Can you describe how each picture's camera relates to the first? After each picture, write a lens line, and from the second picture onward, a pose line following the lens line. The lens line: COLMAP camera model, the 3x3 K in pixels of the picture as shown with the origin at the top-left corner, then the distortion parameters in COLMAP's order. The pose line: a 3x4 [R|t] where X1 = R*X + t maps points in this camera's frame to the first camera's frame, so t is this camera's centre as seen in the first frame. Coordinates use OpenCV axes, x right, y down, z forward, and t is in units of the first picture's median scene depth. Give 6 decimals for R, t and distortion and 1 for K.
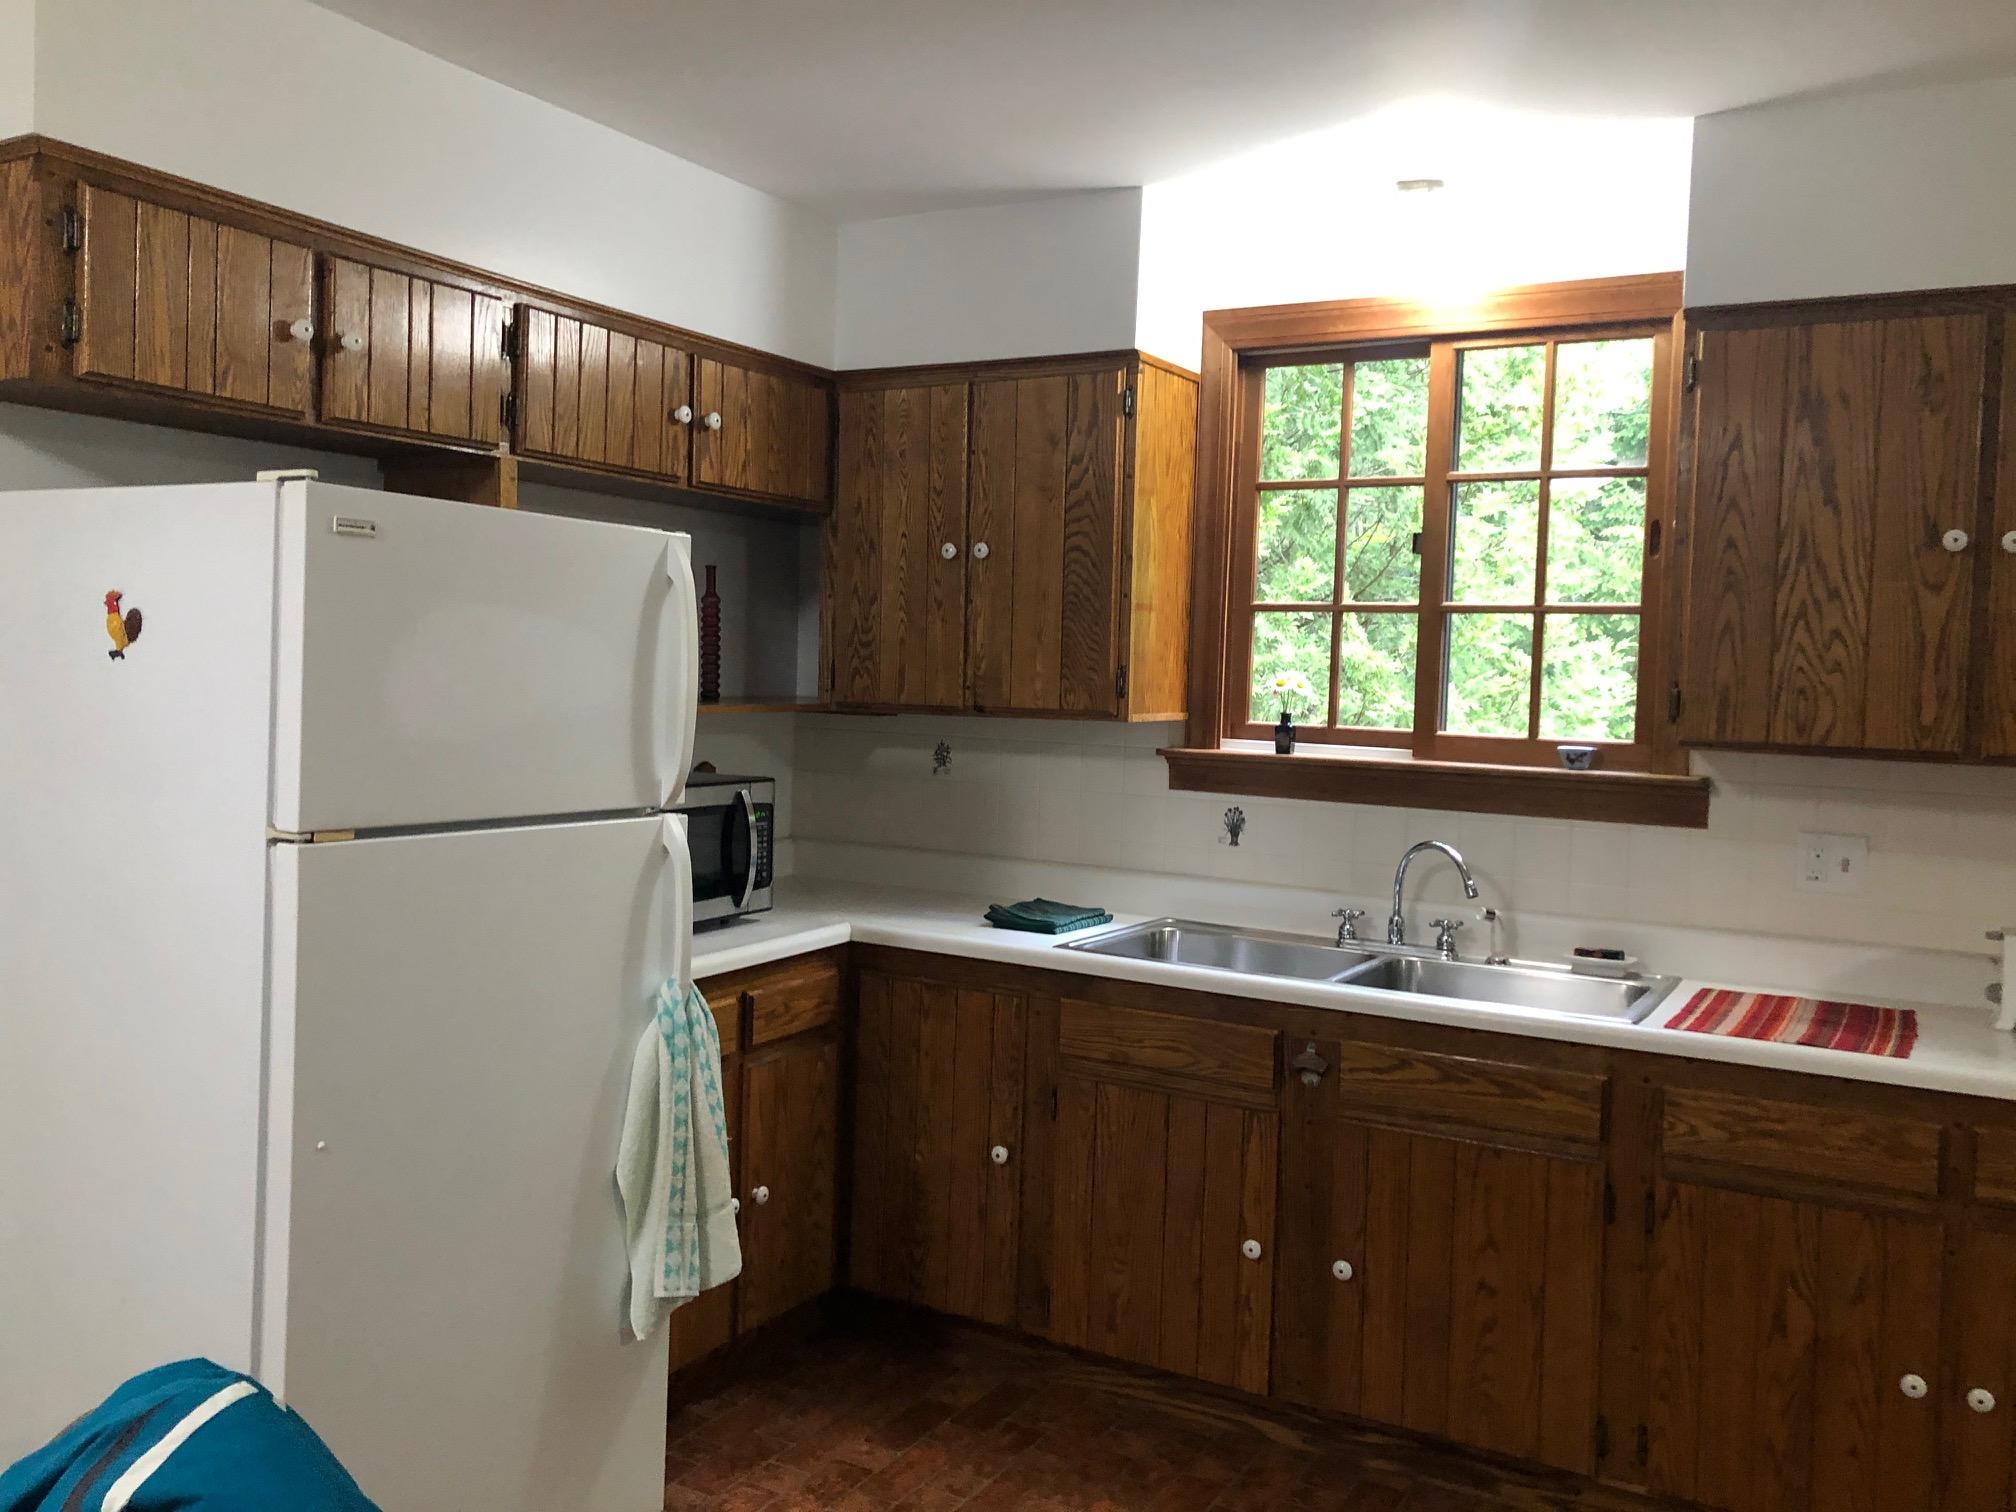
lens RADIAL K [[1637.9, 0, 1016.3], [0, 1637.9, 744.9], [0, 0, 1]] dist [0.036143, -0.027736]
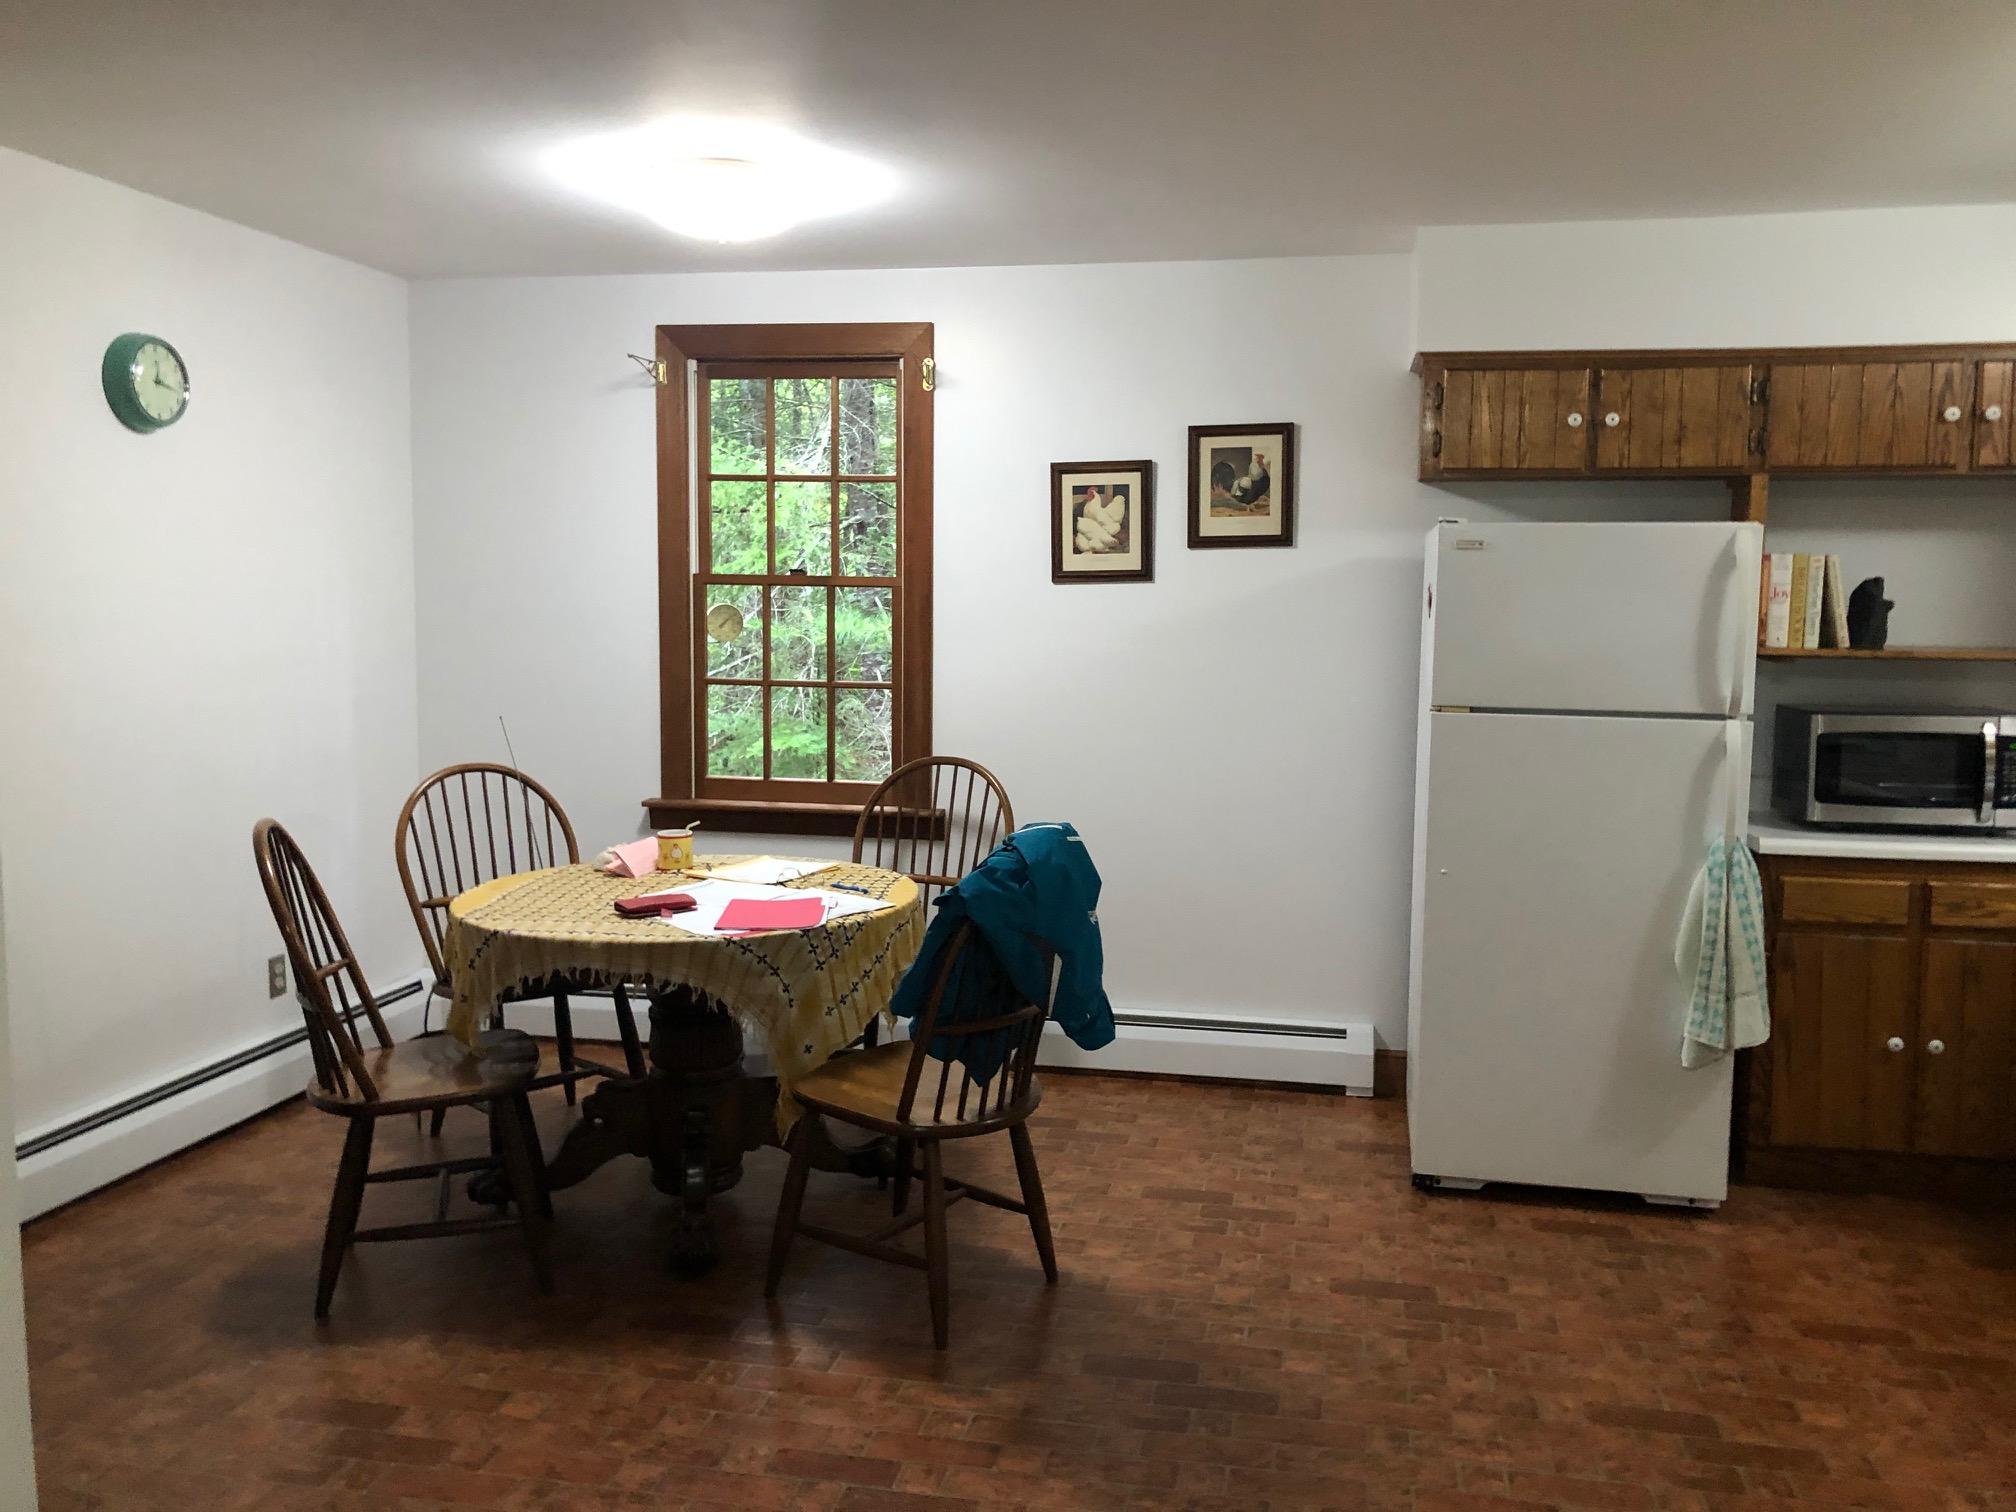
lens RADIAL K [[1637.9, 0, 1005.9], [0, 1637.9, 760.5], [0, 0, 1]] dist [0.036143, -0.027736]
pose [[0.321315, 0.064226, -0.944792, 0.162535], [-0.042733, 0.997664, 0.053288, 0.004677], [0.946008, 0.023252, 0.323309, -0.013620]]
